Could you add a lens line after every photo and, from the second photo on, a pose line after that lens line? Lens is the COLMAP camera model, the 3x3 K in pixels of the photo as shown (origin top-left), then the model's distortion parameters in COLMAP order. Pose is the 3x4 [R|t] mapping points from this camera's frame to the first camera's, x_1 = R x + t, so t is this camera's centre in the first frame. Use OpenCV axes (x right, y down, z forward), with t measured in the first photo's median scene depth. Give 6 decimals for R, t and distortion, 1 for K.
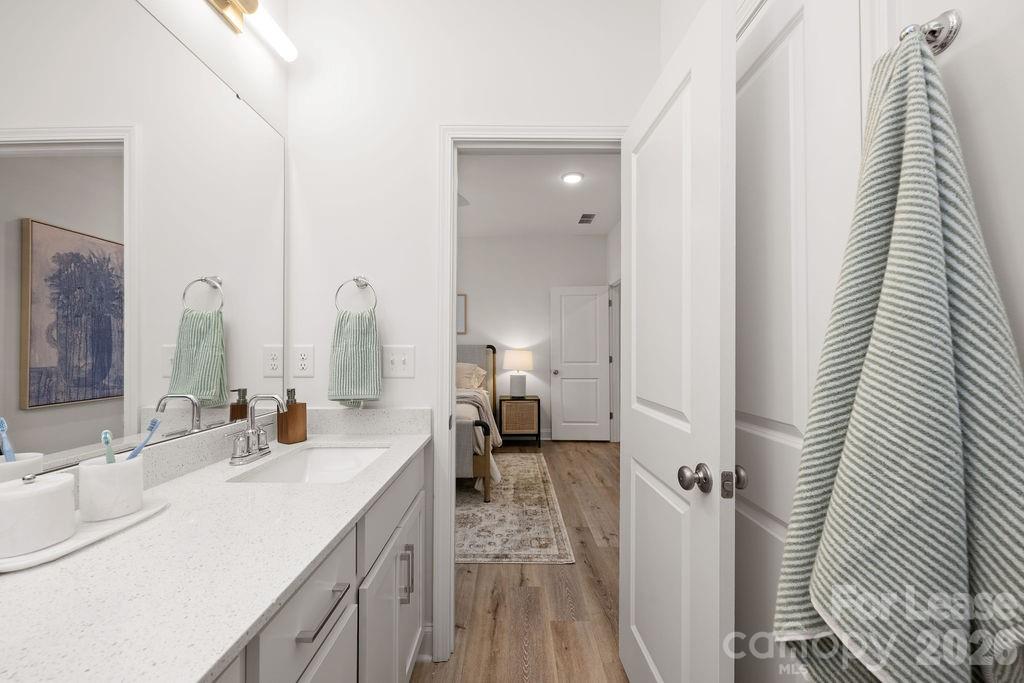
lens RADIAL K [[408.9, 0, 512.1], [0, 408.9, 344.4], [0, 0, 1]] dist [0.000000, 0.000506]
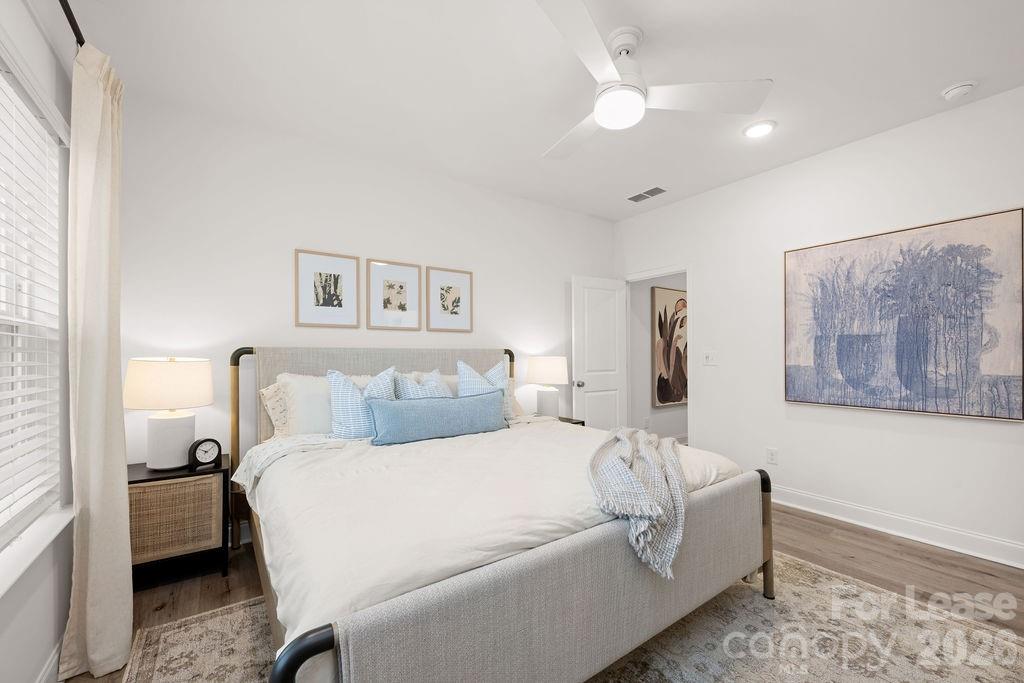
lens RADIAL K [[408.9, 0, 514.8], [0, 408.9, 354.0], [0, 0, 1]] dist [0.000000, 0.000506]
pose [[0.808671, -0.002377, 0.588256, -1.252635], [-0.002807, 0.999965, 0.007899, 0.010253], [-0.588254, -0.008039, 0.808636, 1.207040]]
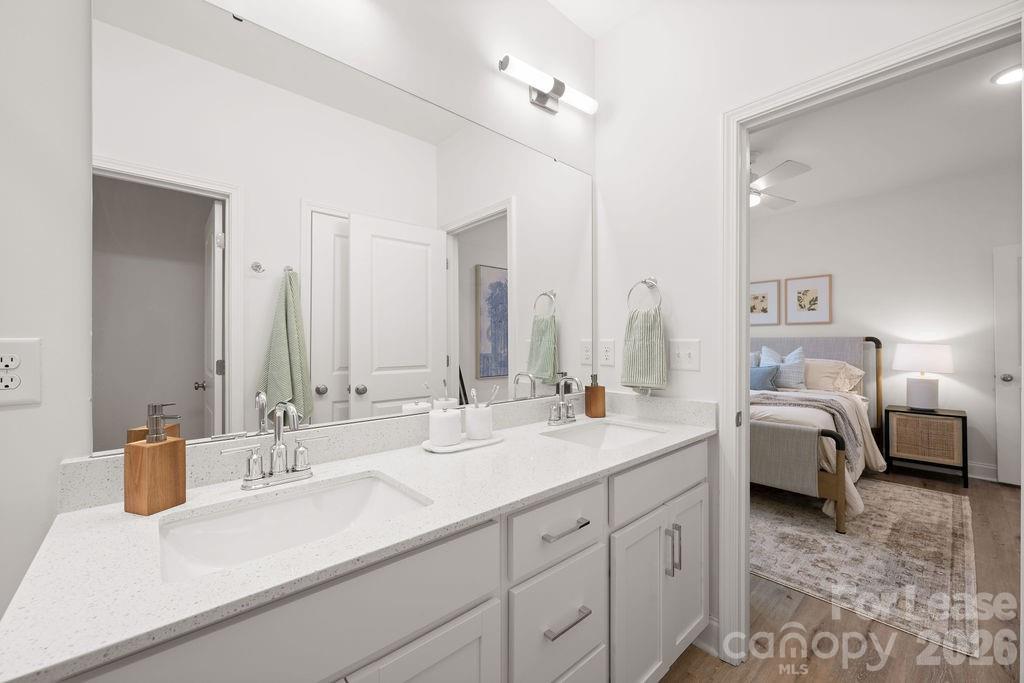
lens RADIAL K [[408.9, 0, 510.2], [0, 408.9, 338.5], [0, 0, 1]] dist [0.000000, 0.000506]
pose [[0.671675, -0.007734, -0.740806, 0.166030], [0.009666, 0.999952, -0.001676, -0.002030], [0.740783, -0.006035, 0.671717, -0.030227]]
